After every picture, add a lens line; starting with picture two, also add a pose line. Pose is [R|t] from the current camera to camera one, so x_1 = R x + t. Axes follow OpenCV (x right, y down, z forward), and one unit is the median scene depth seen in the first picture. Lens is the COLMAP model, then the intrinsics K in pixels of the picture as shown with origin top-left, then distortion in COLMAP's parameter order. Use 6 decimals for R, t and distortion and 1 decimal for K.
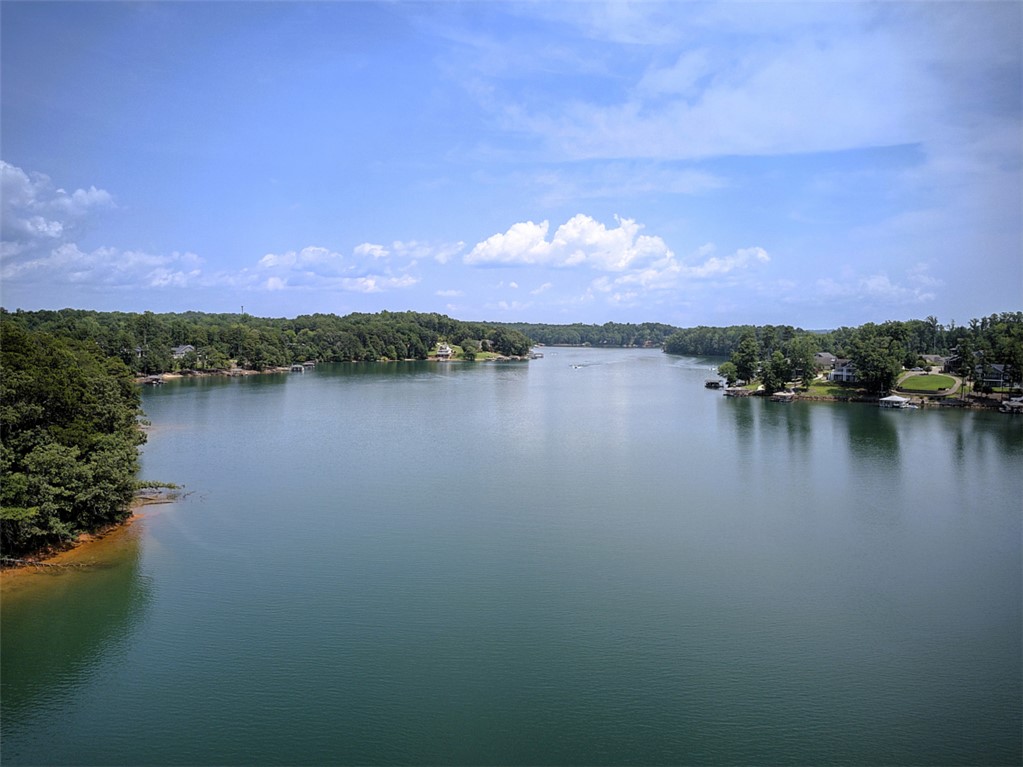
lens RADIAL K [[723.2, 0, 511.5], [0, 723.2, 383.5], [0, 0, 1]] dist [-0.035348, 0.006456]
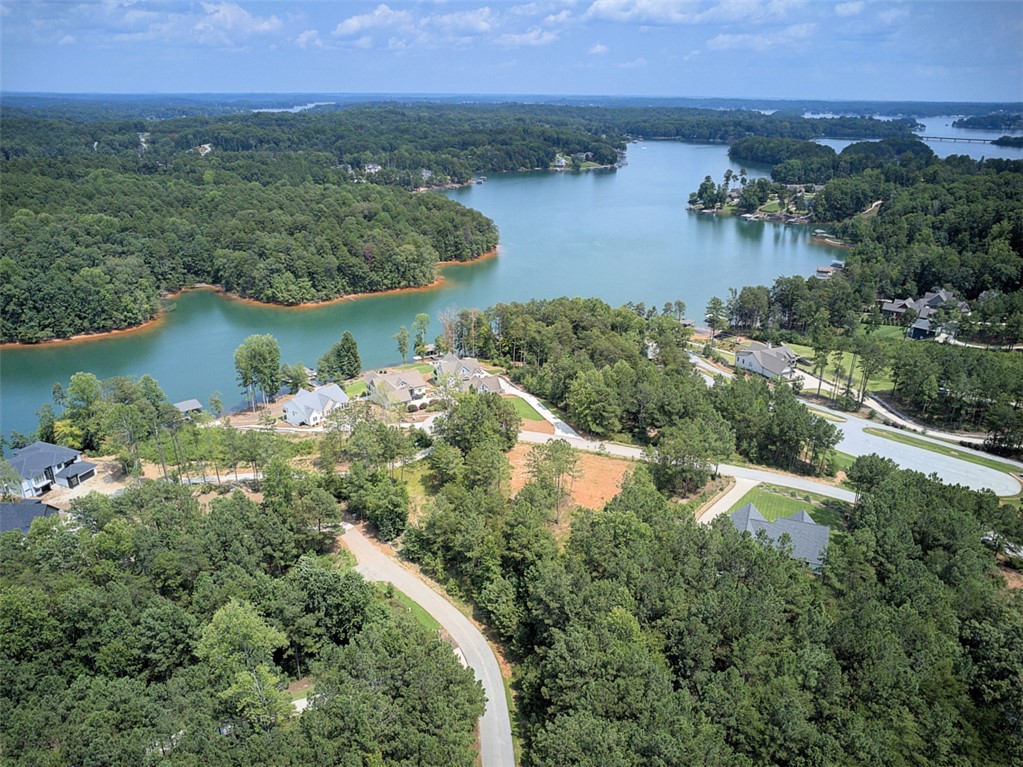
lens RADIAL K [[723.2, 0, 511.5], [0, 723.2, 383.5], [0, 0, 1]] dist [-0.035348, 0.006456]
pose [[0.987934, 0.058280, -0.143494, 0.051105], [-0.011184, 0.950926, 0.309218, -0.069177], [0.154474, -0.303882, 0.940103, -0.591748]]
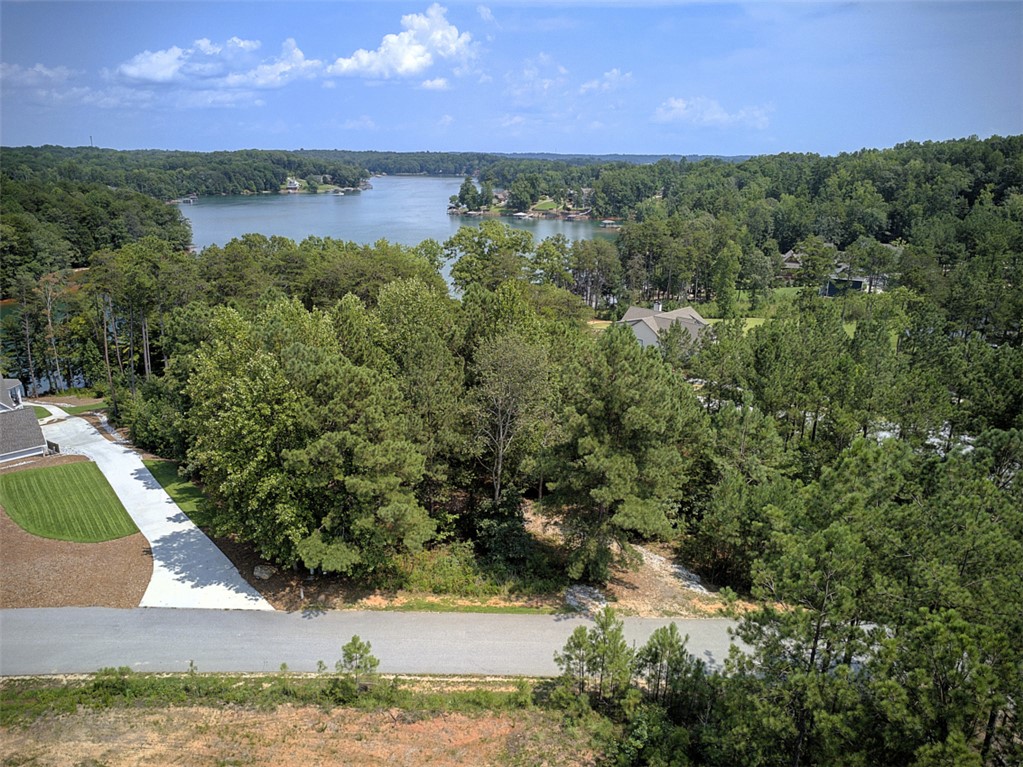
lens RADIAL K [[723.2, 0, 511.5], [0, 723.2, 383.5], [0, 0, 1]] dist [-0.035348, 0.006456]
pose [[0.983350, -0.051876, 0.174162, 0.050143], [0.009423, 0.971655, 0.236213, 0.001298], [-0.181479, -0.230639, 0.955966, -0.397774]]
